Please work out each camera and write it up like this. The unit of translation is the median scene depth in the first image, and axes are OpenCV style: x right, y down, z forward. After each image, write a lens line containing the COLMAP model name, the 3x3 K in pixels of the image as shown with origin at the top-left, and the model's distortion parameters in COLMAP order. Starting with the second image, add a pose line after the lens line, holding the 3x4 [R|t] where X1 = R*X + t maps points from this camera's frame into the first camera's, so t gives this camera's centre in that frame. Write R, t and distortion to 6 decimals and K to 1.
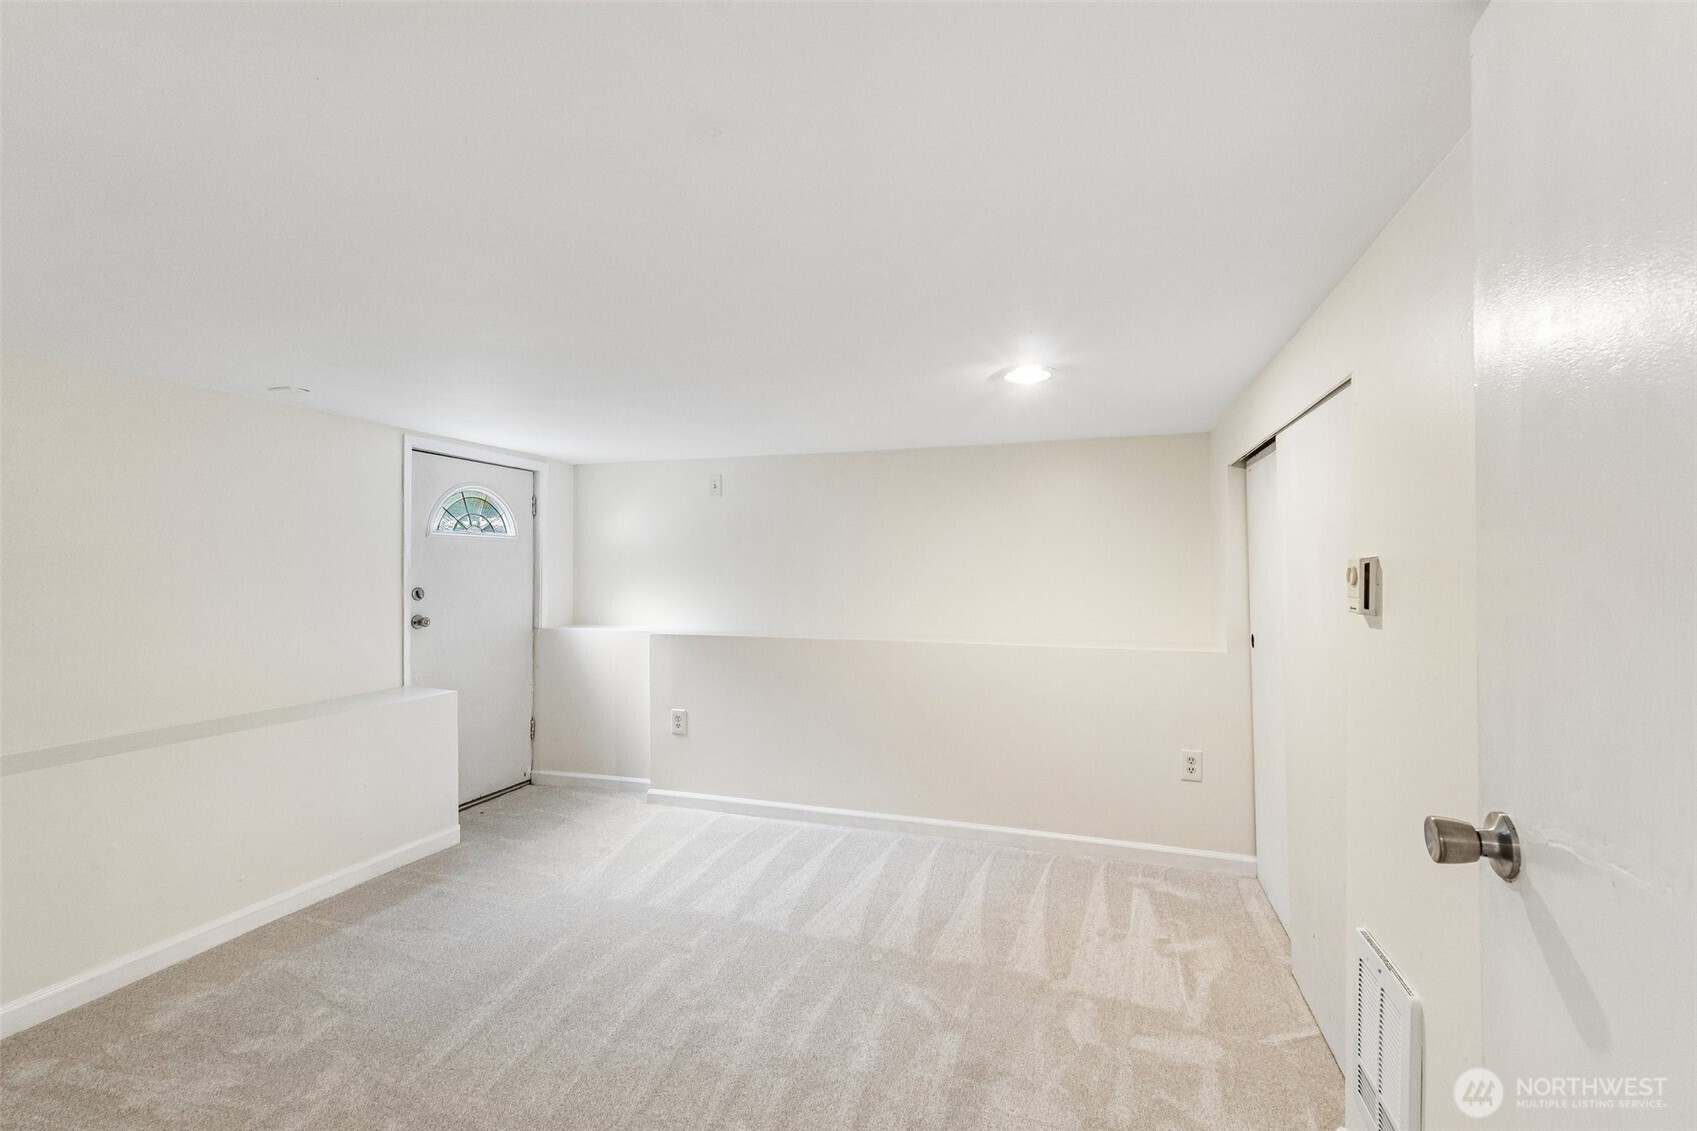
lens RADIAL K [[728.9, 0, 859.6], [0, 728.9, 583.3], [0, 0, 1]] dist [-0.002200, -0.000479]
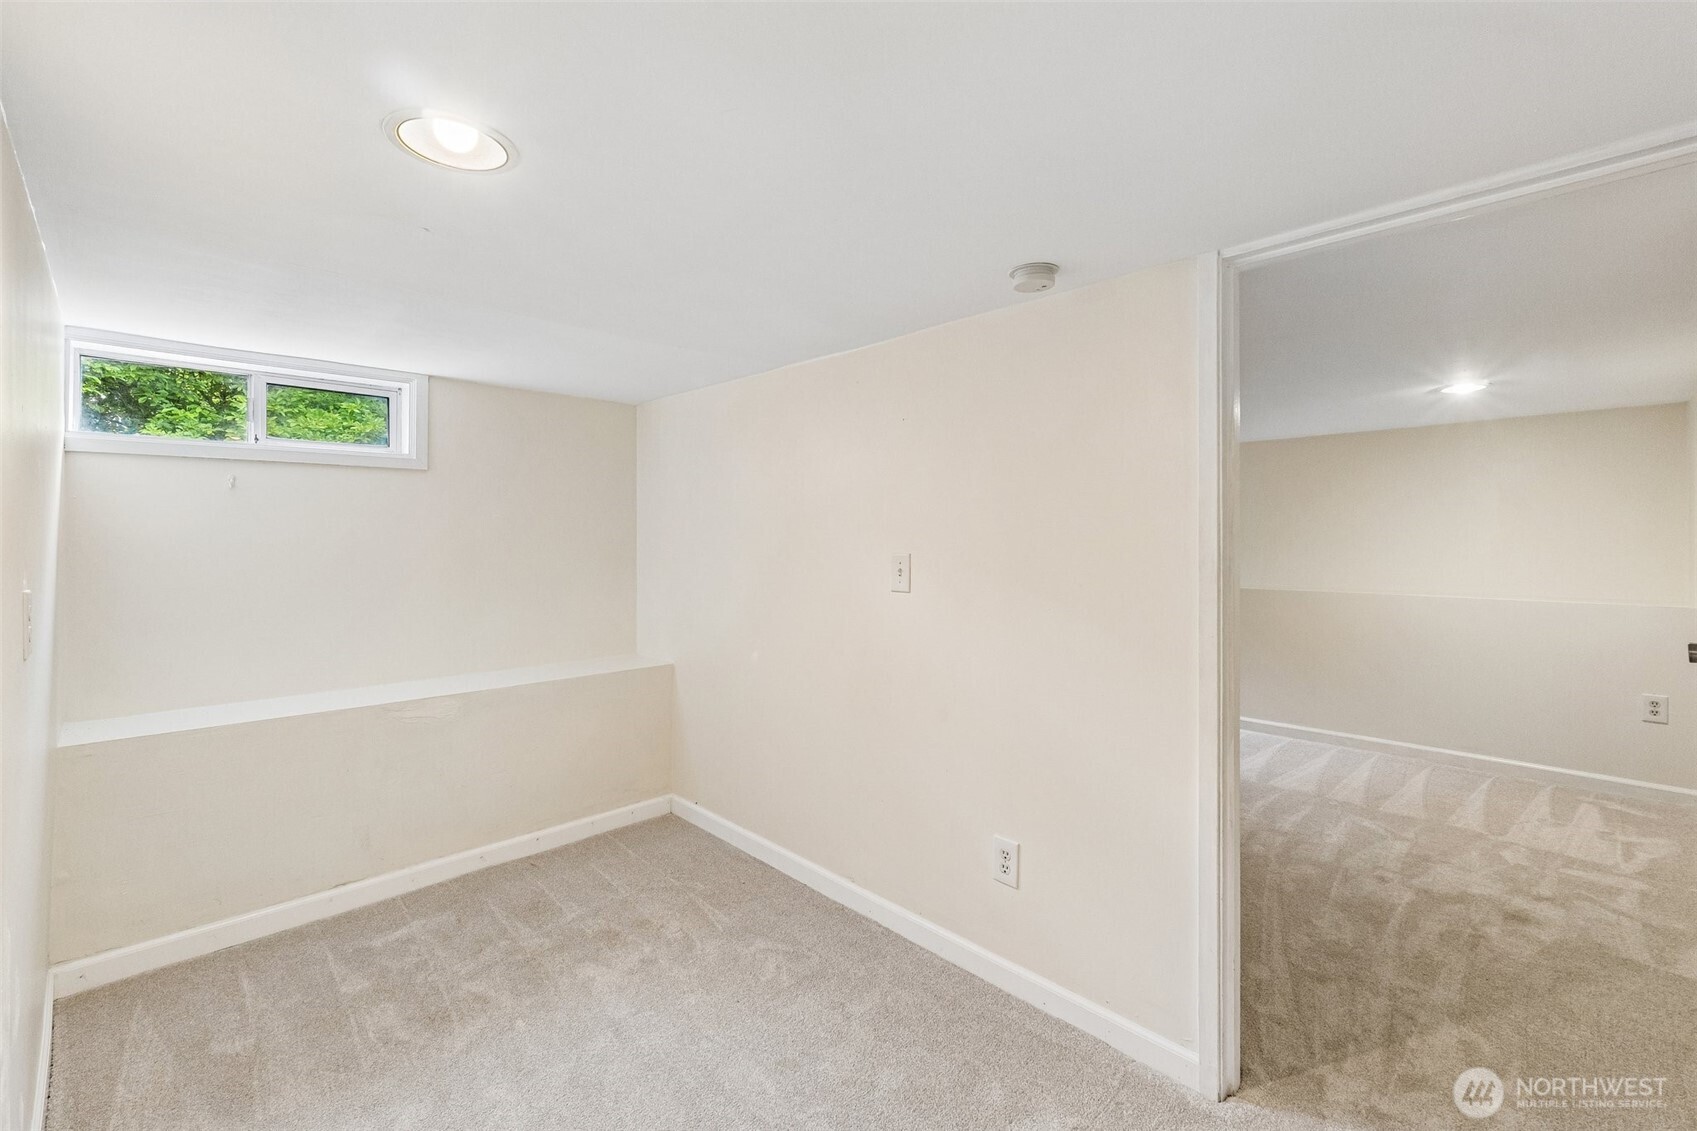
lens RADIAL K [[705.0, 0, 858.4], [0, 705.0, 547.7], [0, 0, 1]] dist [-0.003374, -0.000883]
pose [[0.881165, -0.004177, -0.472790, -0.148369], [0.000917, 0.999974, -0.007126, 0.013366], [0.472807, 0.005845, 0.881146, -0.698691]]
